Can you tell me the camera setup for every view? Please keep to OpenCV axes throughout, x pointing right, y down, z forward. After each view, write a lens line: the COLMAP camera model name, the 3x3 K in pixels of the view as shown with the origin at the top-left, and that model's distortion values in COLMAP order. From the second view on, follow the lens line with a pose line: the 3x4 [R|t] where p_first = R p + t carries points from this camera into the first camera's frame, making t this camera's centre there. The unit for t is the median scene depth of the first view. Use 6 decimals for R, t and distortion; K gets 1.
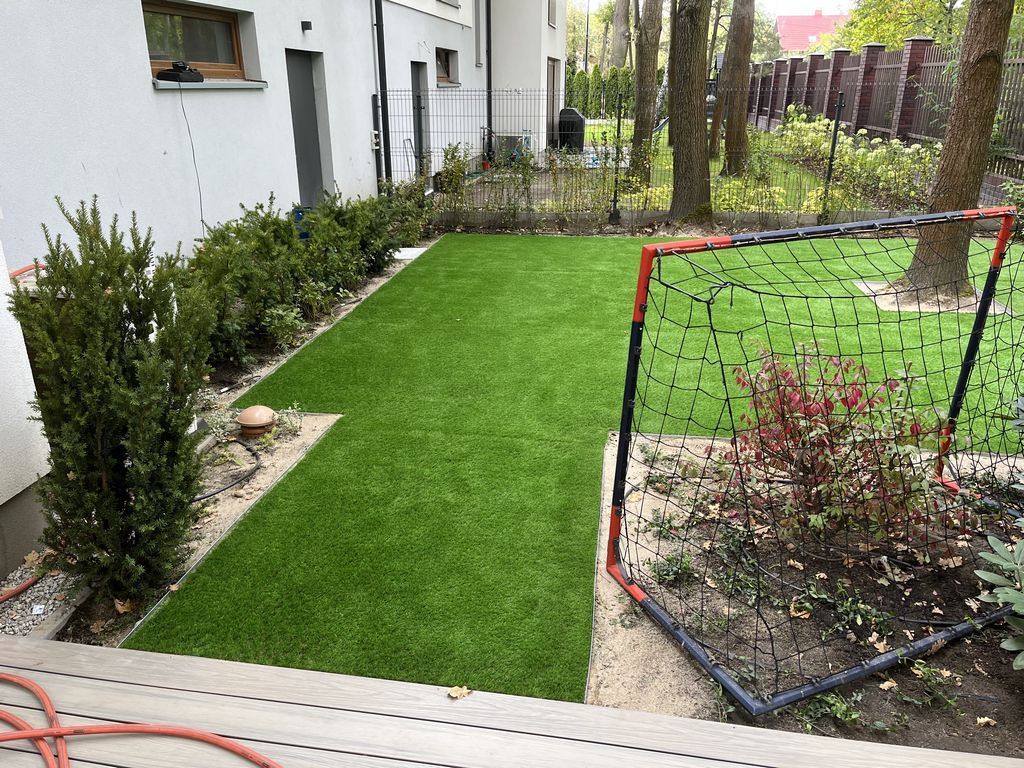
lens RADIAL K [[773.3, 0, 512.0], [0, 773.3, 384.0], [0, 0, 1]] dist [0.064784, -0.087496]
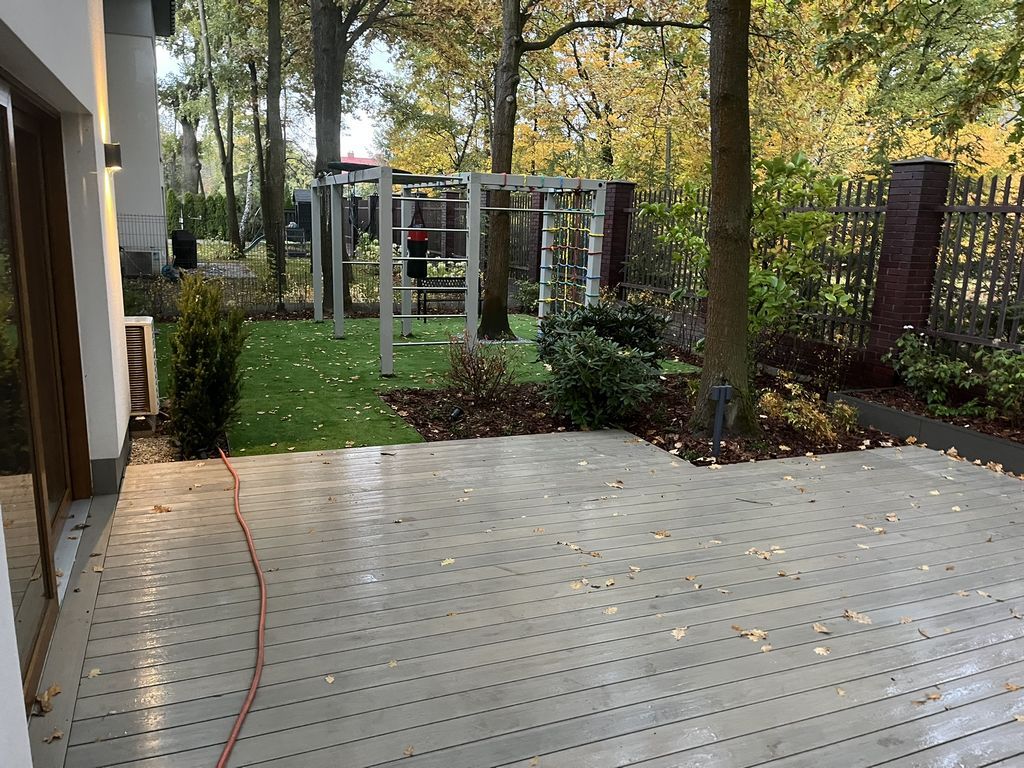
lens RADIAL K [[786.9, 0, 512.0], [0, 786.9, 384.0], [0, 0, 1]] dist [0.006346, -0.001502]
pose [[0.853259, -0.073256, 0.516316, -0.166624], [0.149759, 0.982801, -0.108049, 0.088772], [-0.499520, 0.169517, 0.849555, -0.246769]]
